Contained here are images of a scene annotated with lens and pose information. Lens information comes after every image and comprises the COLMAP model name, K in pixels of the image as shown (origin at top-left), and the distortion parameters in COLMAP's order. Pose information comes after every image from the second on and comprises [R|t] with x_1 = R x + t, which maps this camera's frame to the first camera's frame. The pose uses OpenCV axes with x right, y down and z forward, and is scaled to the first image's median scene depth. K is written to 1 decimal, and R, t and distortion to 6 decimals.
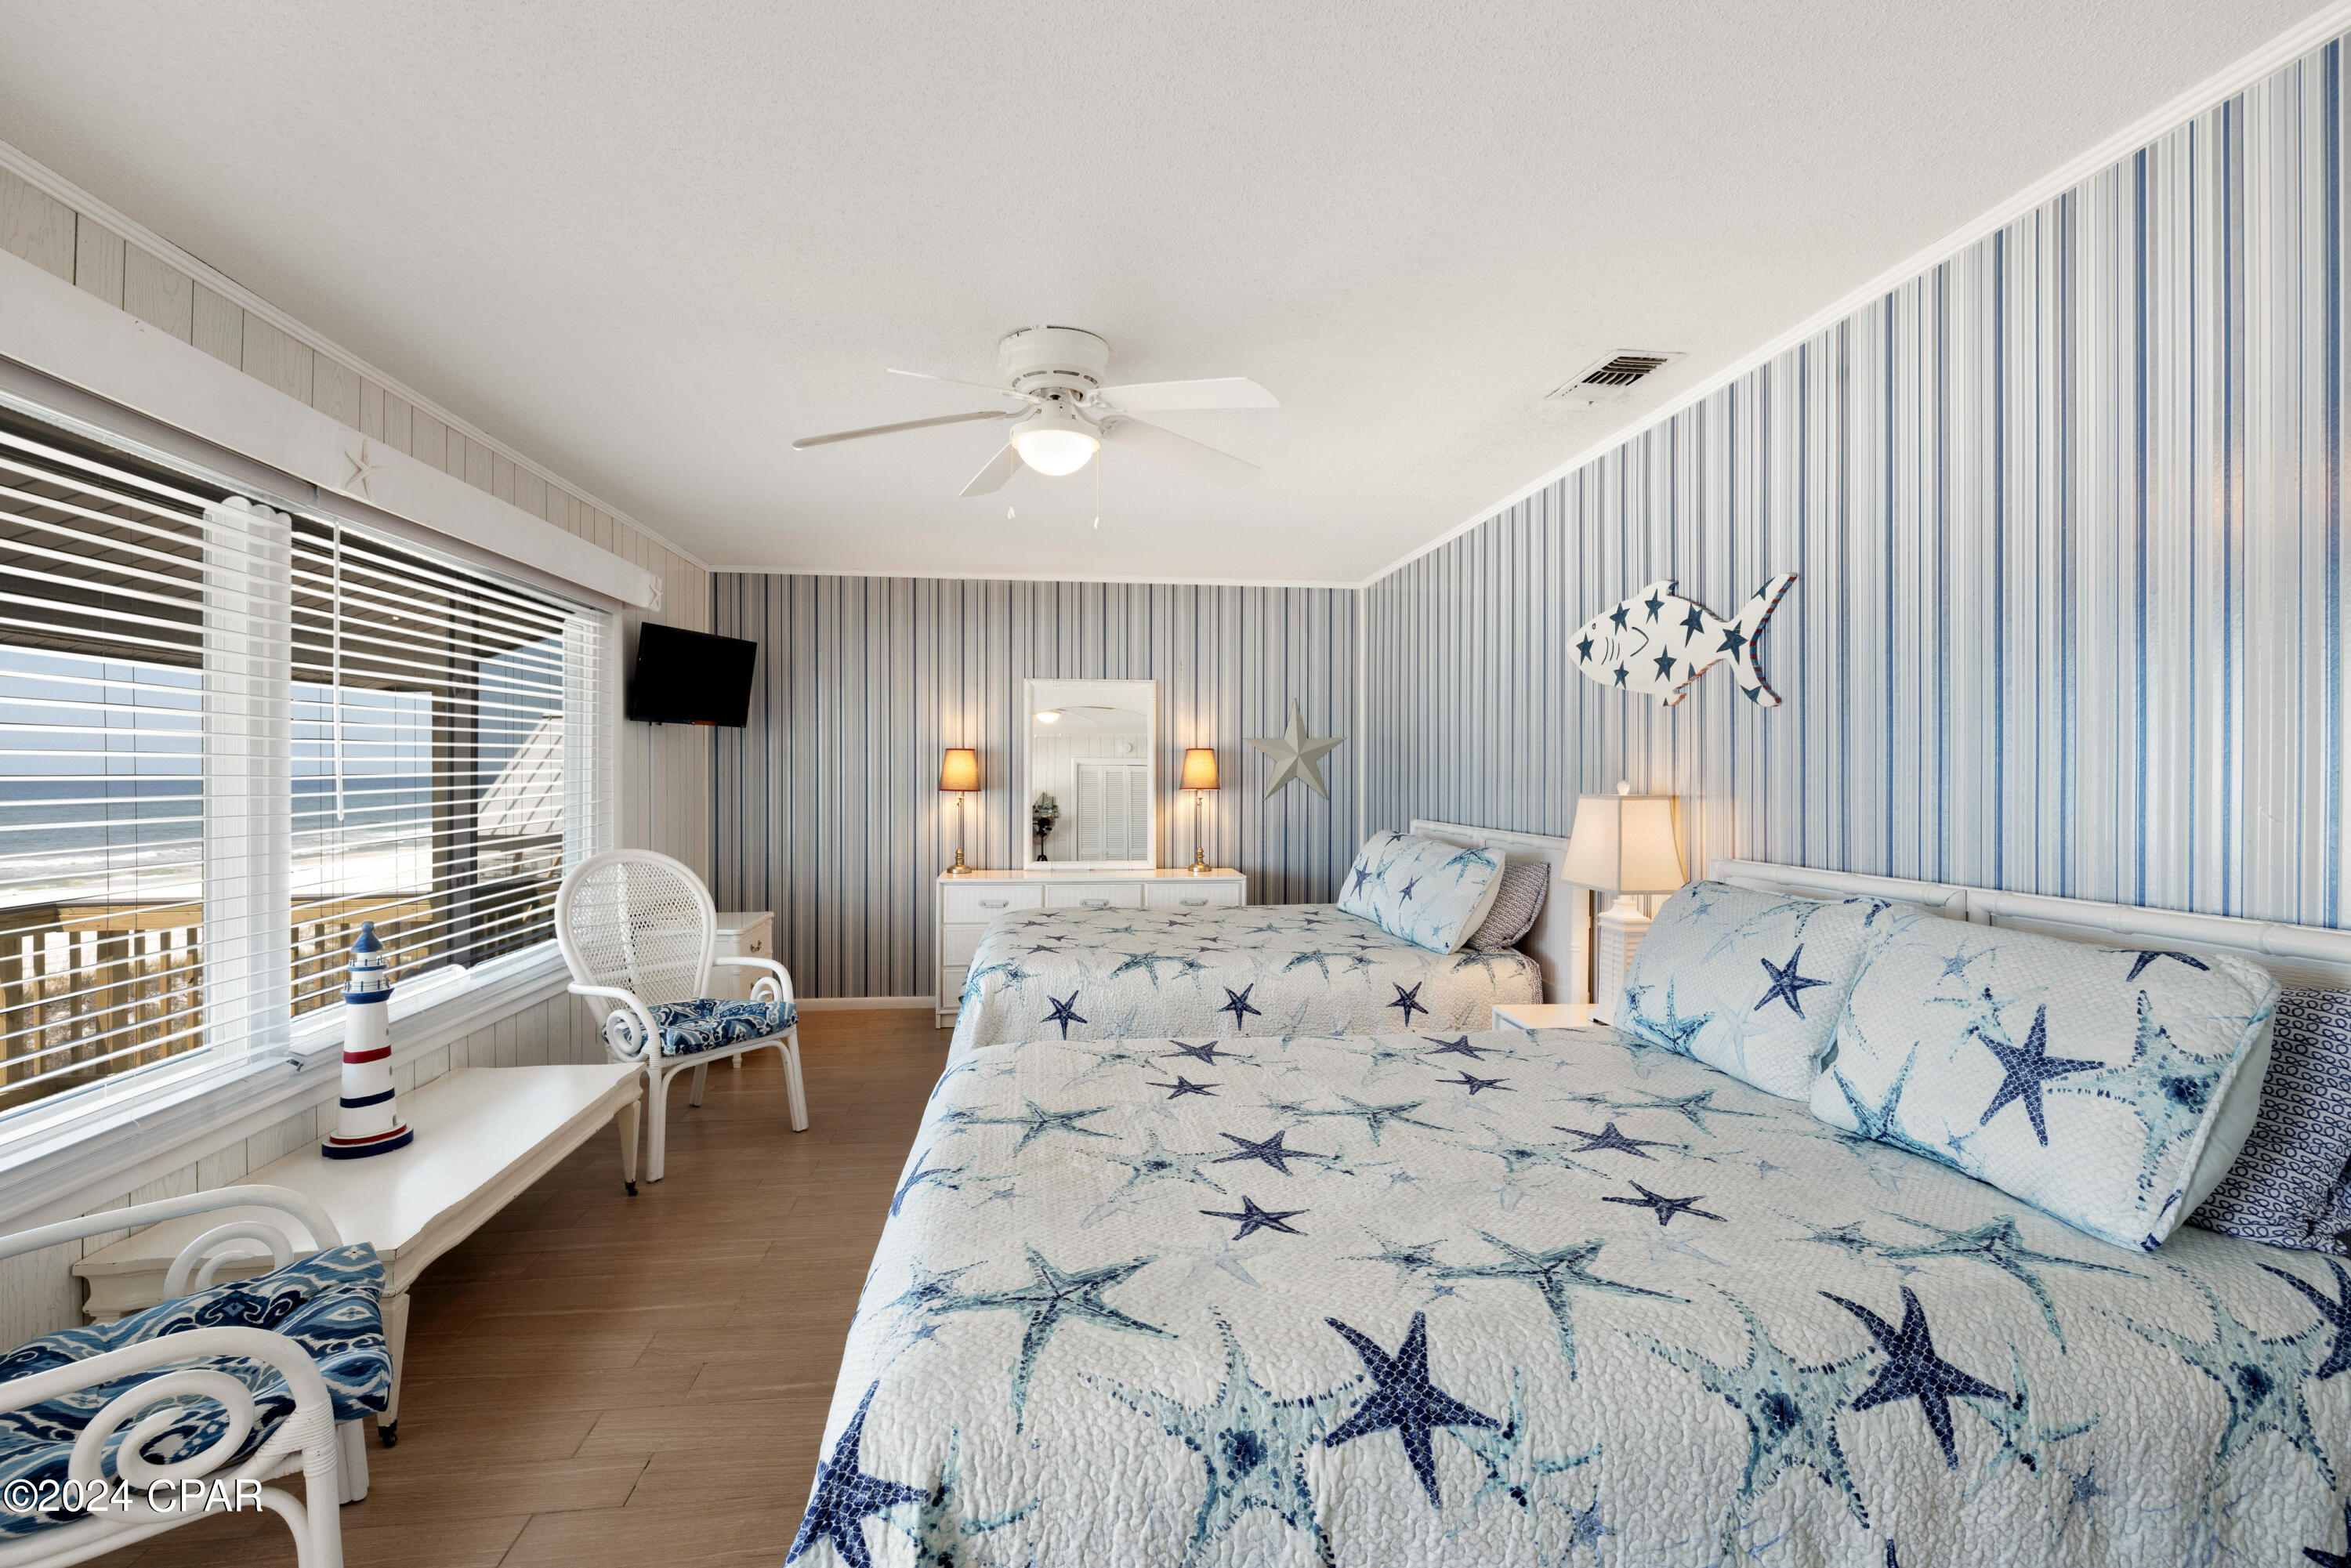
lens RADIAL K [[993.7, 0, 1167.2], [0, 993.7, 789.0], [0, 0, 1]] dist [-0.000992, 0.000108]
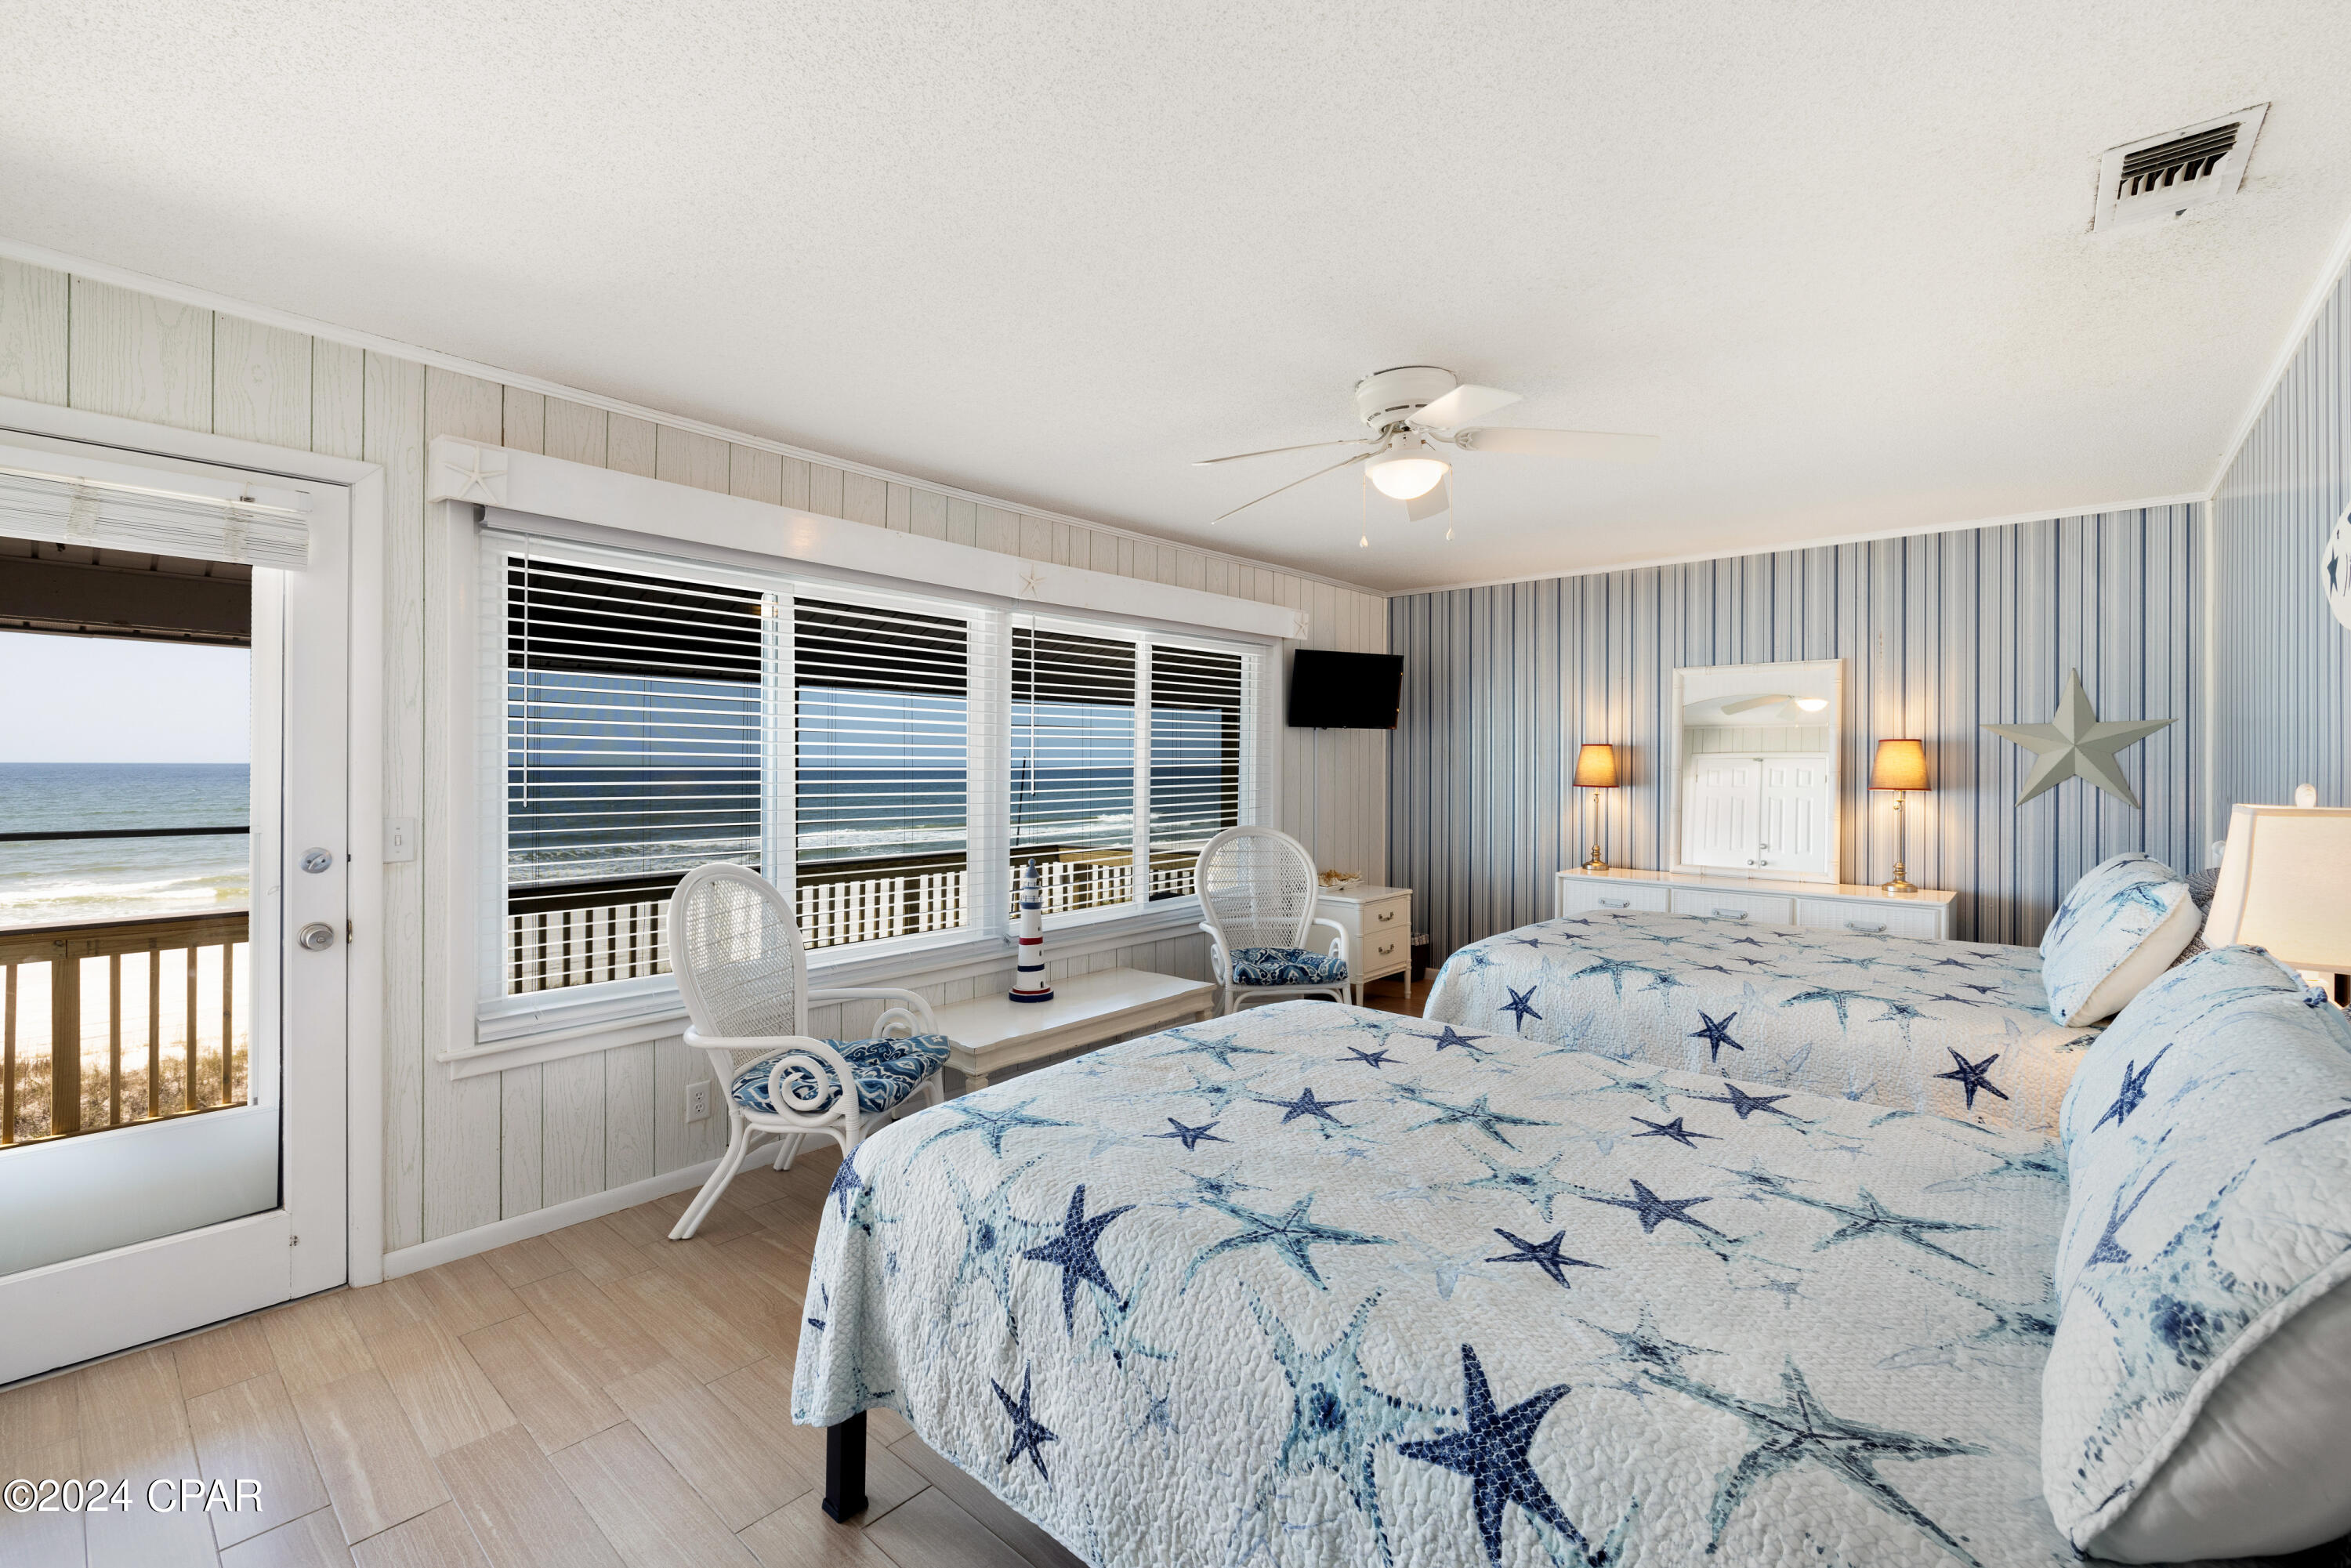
lens RADIAL K [[993.7, 0, 1216.3], [0, 993.7, 773.3], [0, 0, 1]] dist [-0.000992, 0.000108]
pose [[0.684686, 0.006357, -0.728811, 0.767666], [-0.014048, 0.999891, -0.004476, -0.005339], [0.728703, 0.013303, 0.684701, 0.136721]]
